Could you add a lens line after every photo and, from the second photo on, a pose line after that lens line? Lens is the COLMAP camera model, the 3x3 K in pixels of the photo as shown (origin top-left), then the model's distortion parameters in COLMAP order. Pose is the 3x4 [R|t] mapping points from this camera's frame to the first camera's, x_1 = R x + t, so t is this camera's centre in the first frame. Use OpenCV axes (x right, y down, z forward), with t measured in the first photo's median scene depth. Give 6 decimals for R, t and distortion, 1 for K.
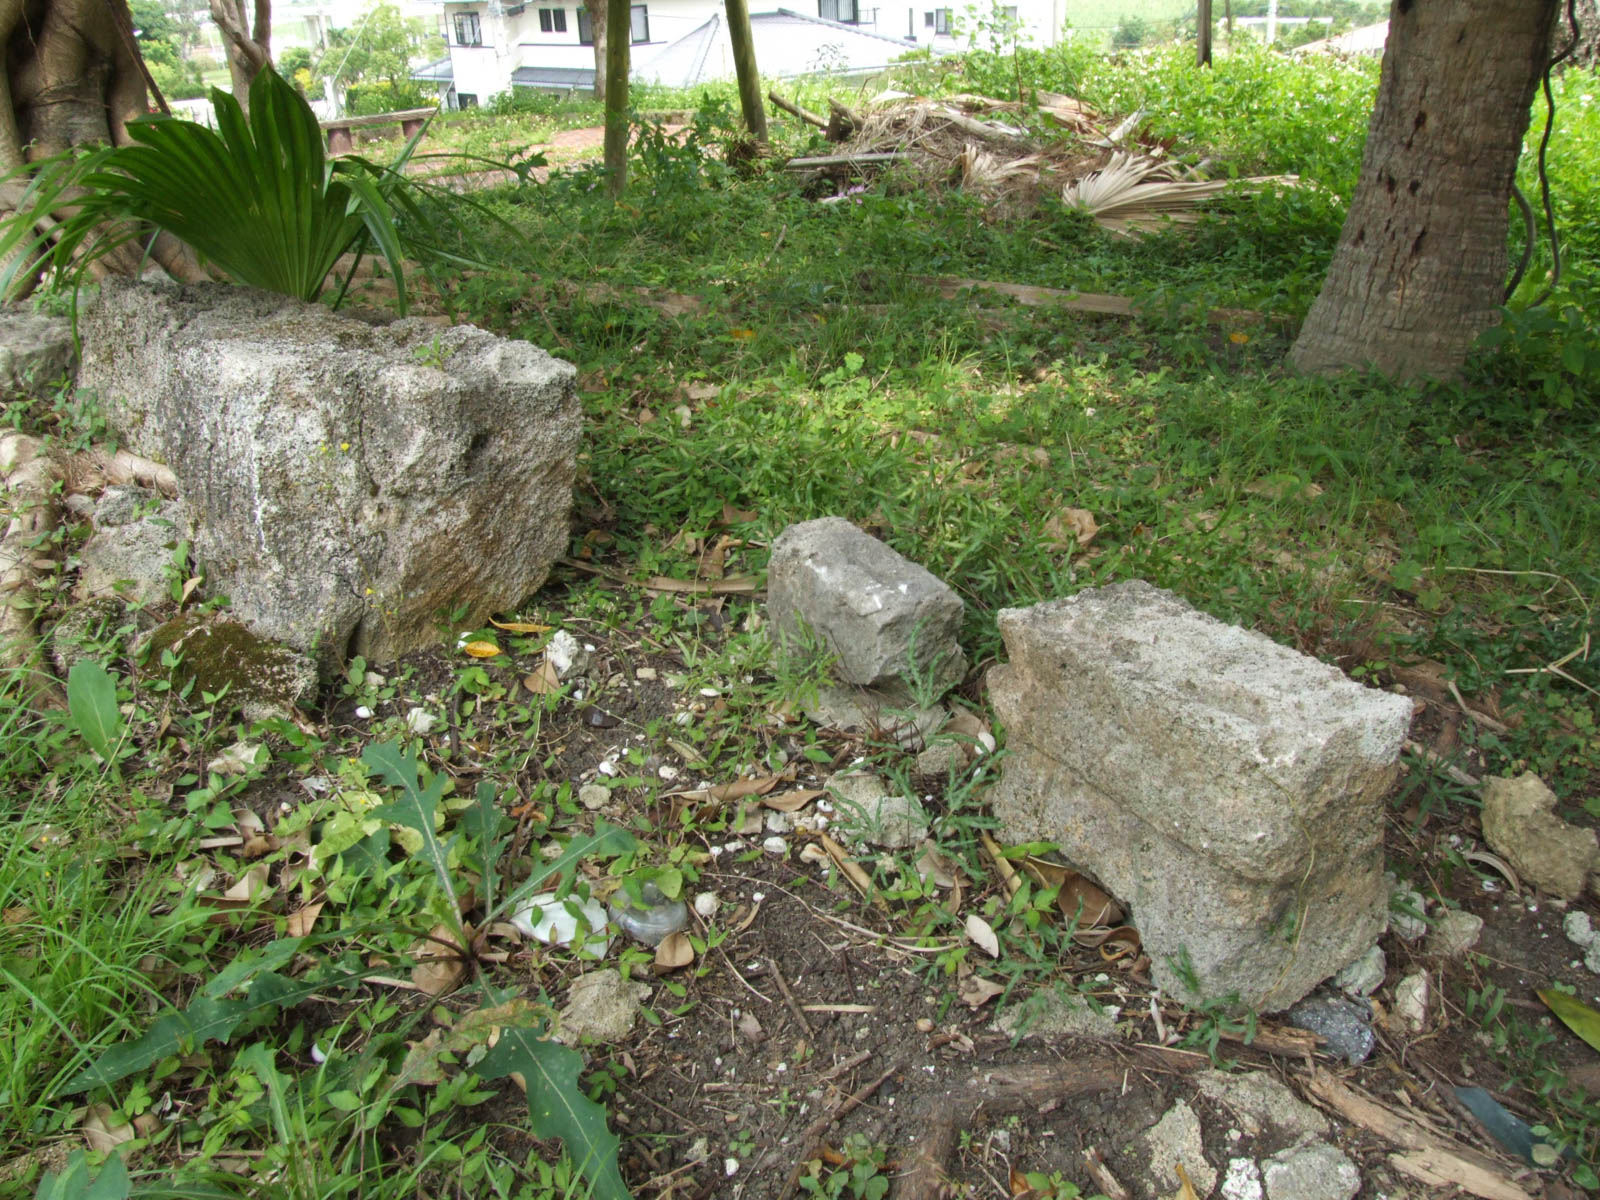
lens RADIAL K [[1288.4, 0, 796.6], [0, 1288.4, 606.9], [0, 0, 1]] dist [-0.097752, 0.018023]
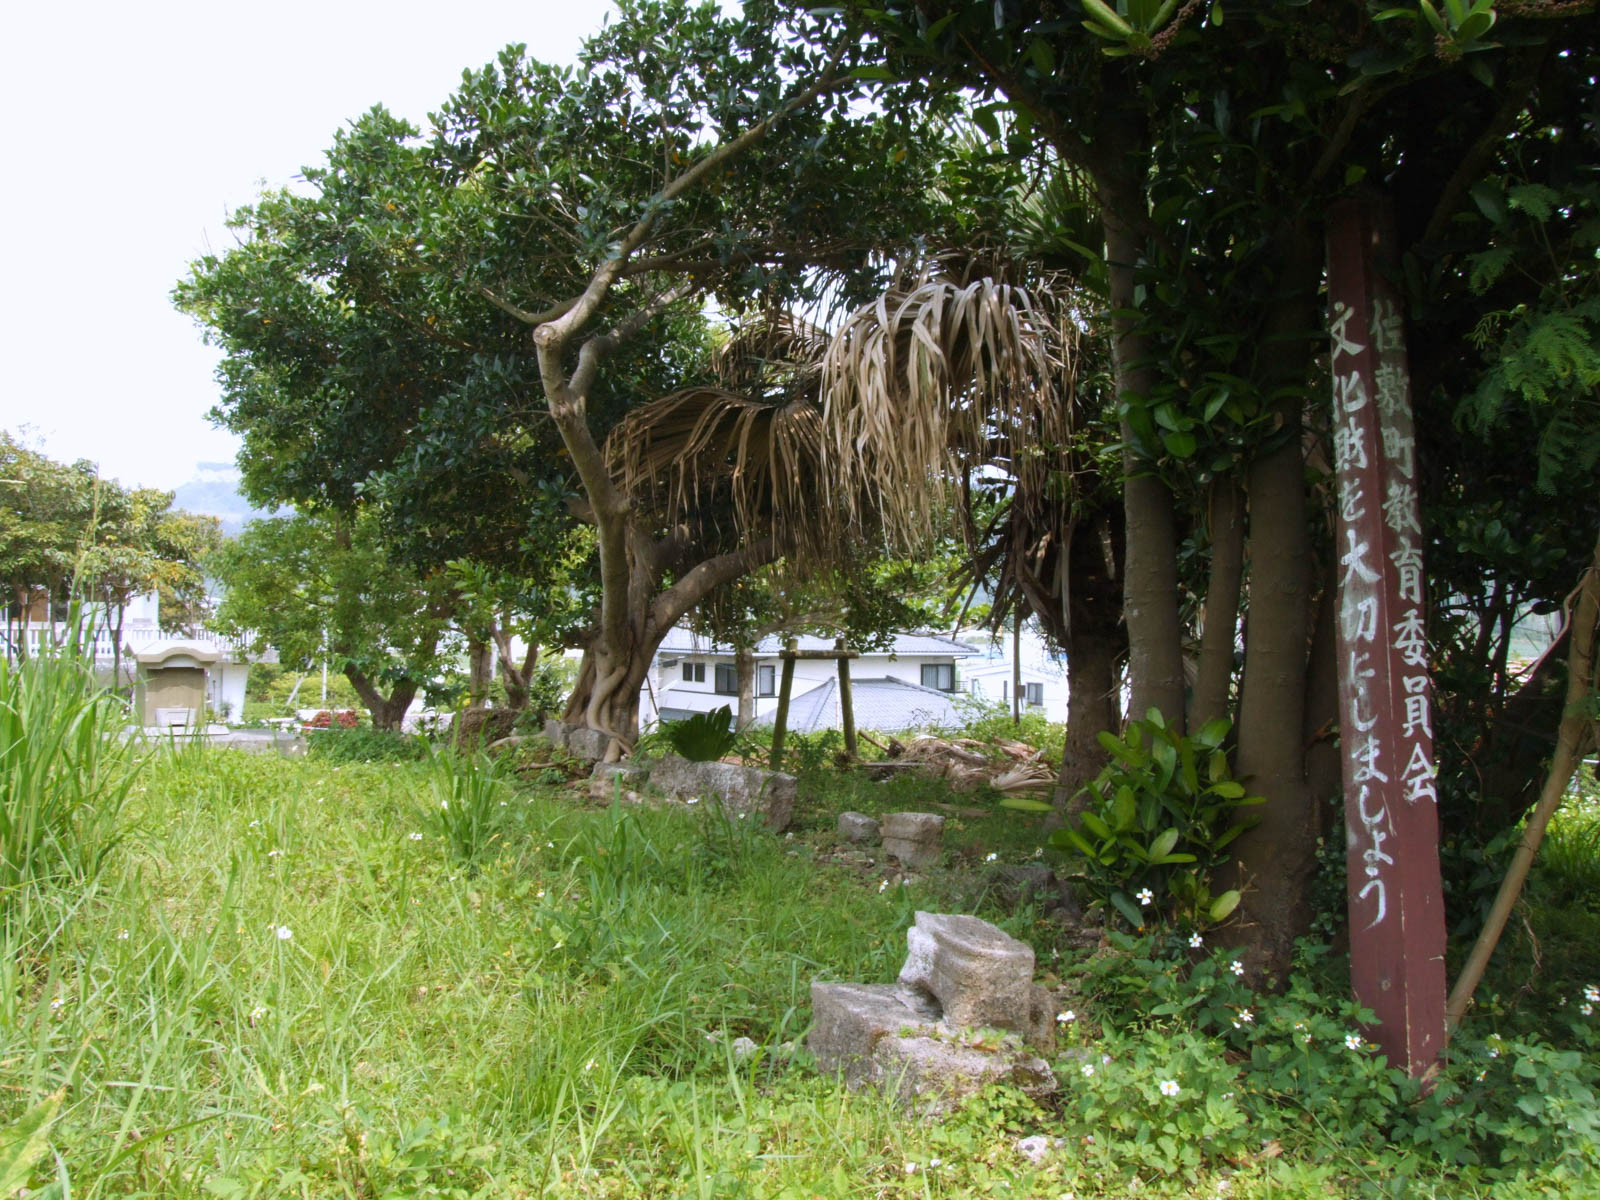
lens RADIAL K [[1509.2, 0, 799.8], [0, 1509.2, 604.6], [0, 0, 1]] dist [-0.031540, 0.011398]
pose [[0.995122, 0.055513, -0.081552, 0.065517], [-0.087008, 0.883487, -0.460305, 0.490131], [0.046498, 0.465155, 0.884007, -1.125561]]
